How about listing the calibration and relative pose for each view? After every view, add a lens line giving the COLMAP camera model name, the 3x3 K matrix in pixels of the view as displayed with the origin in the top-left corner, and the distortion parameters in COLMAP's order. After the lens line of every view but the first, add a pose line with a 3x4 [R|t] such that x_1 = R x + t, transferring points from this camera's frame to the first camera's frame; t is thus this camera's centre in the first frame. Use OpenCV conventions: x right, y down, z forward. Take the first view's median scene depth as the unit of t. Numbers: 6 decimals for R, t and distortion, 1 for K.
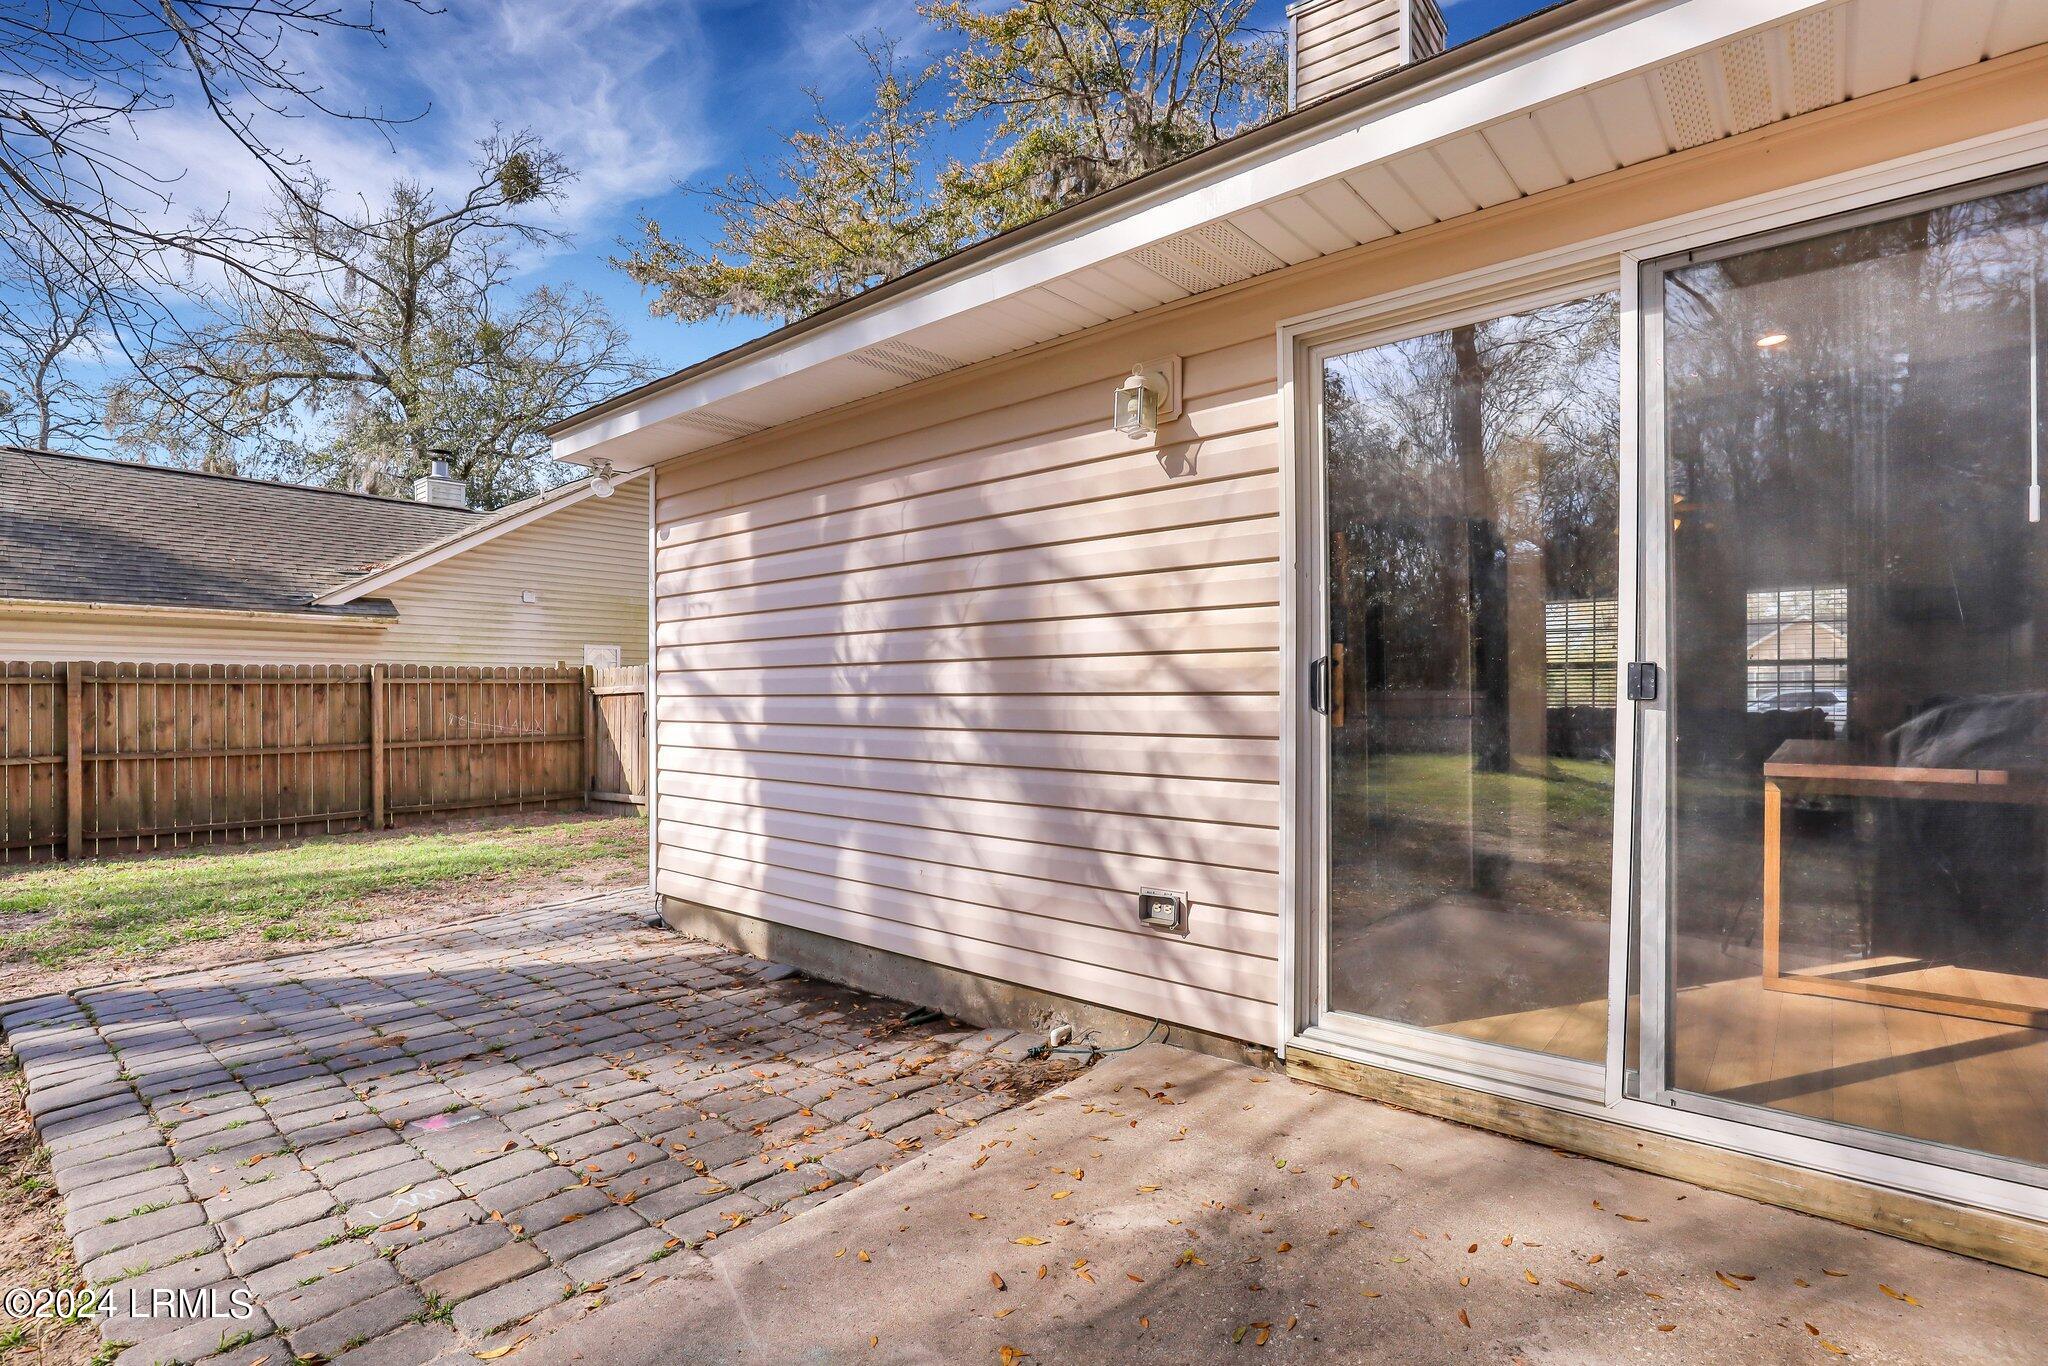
lens RADIAL K [[977.2, 0, 1017.7], [0, 977.2, 696.4], [0, 0, 1]] dist [-0.002599, -0.000309]
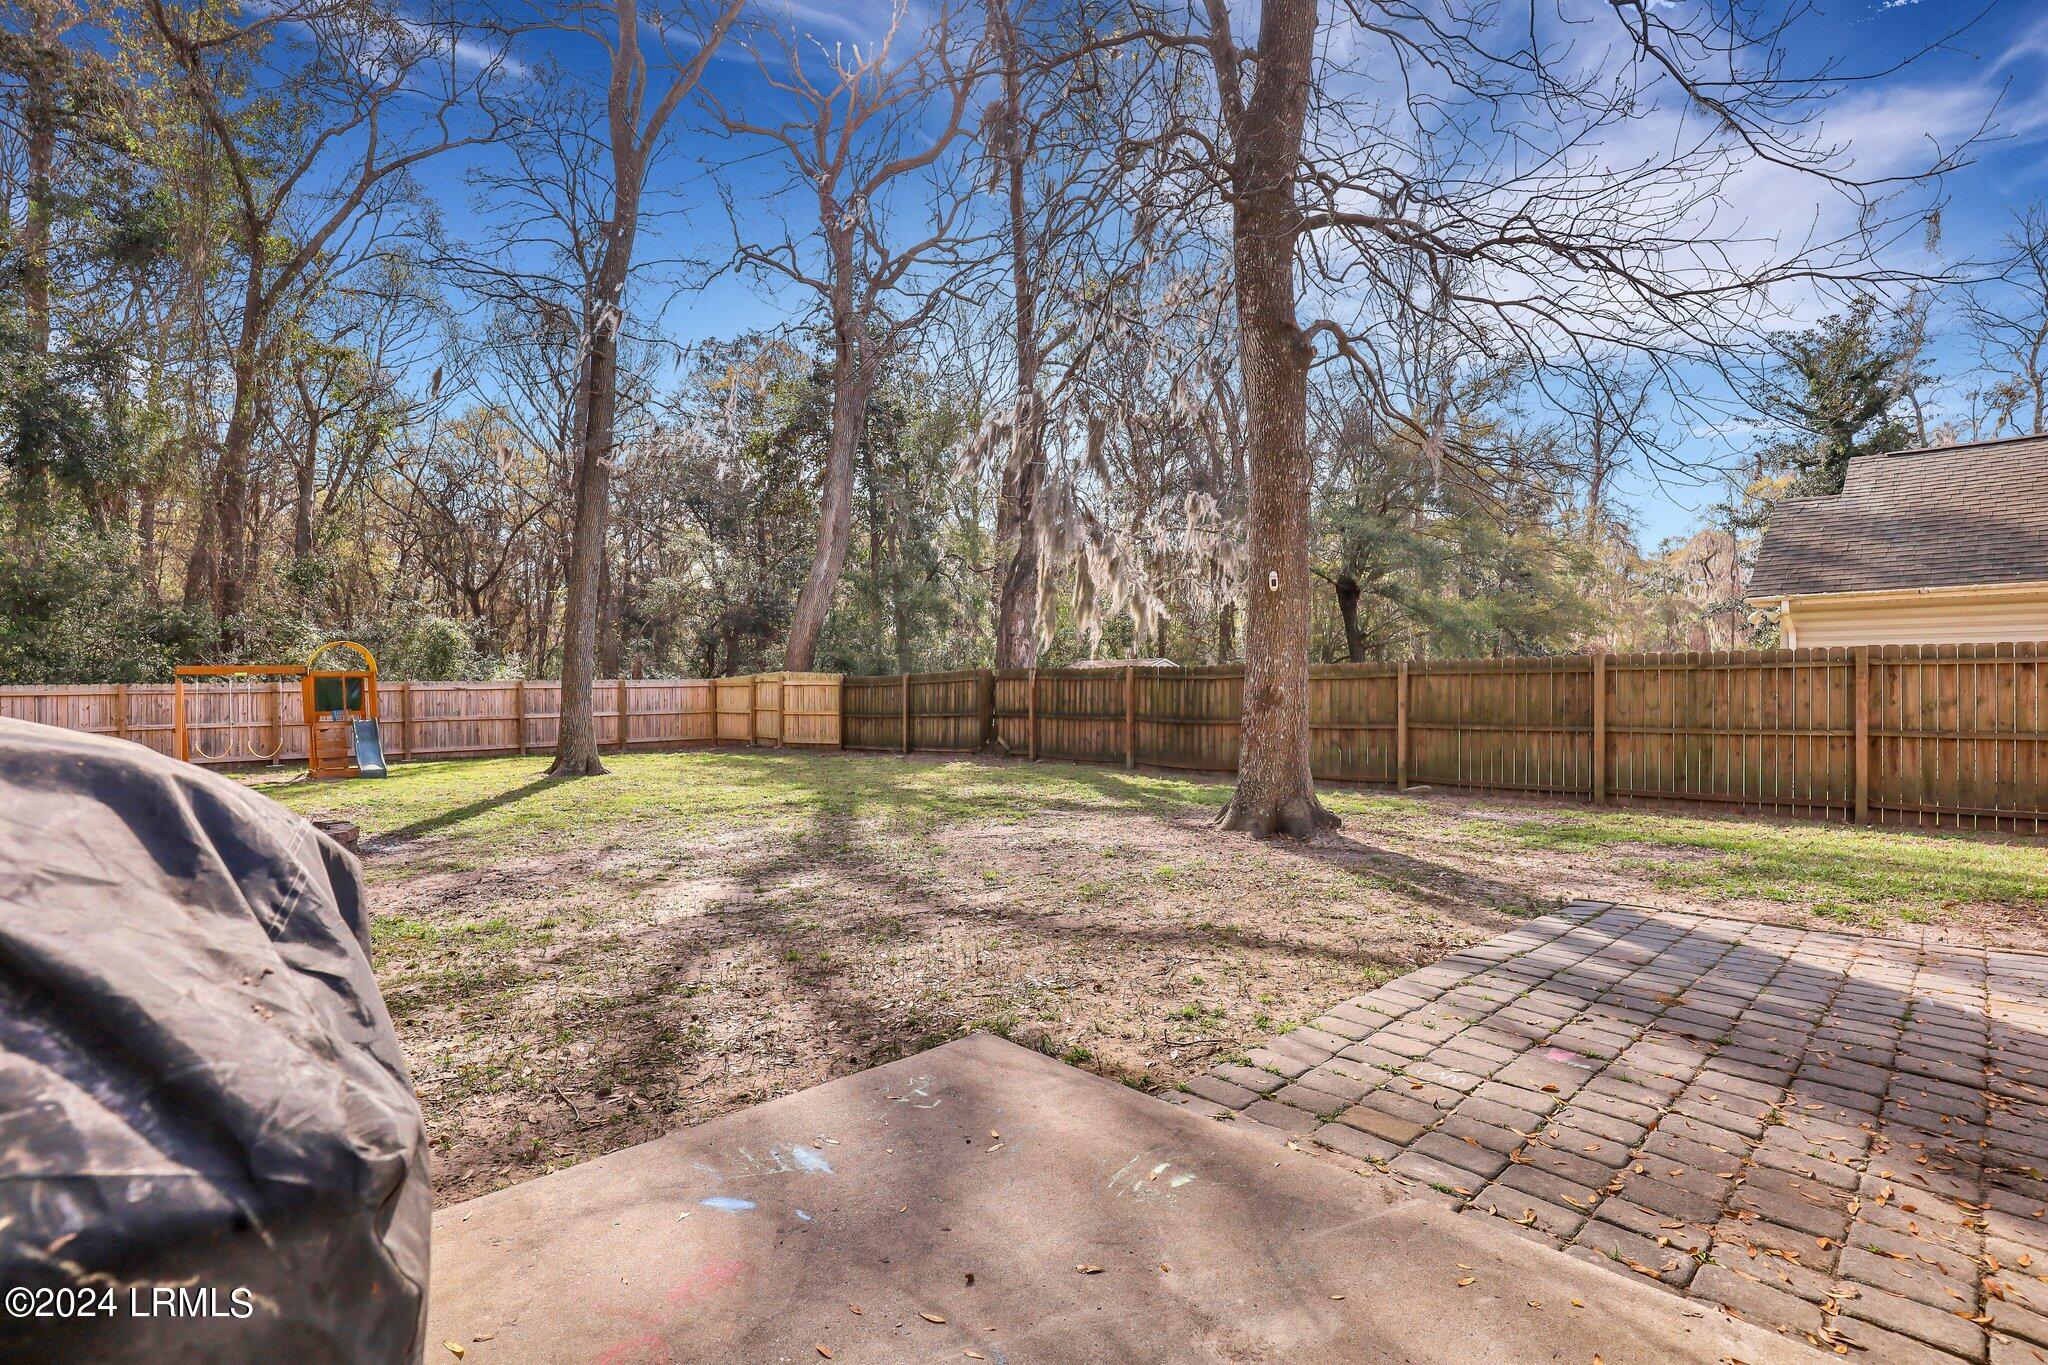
lens RADIAL K [[916.4, 0, 1024.0], [0, 916.4, 682.5], [0, 0, 1]] dist [-0.001323, -0.000023]
pose [[-0.058276, 0.000499, -0.998300, 0.415805], [0.009245, 0.999957, -0.000040, -0.009259], [0.998258, -0.009232, -0.058278, 0.339382]]
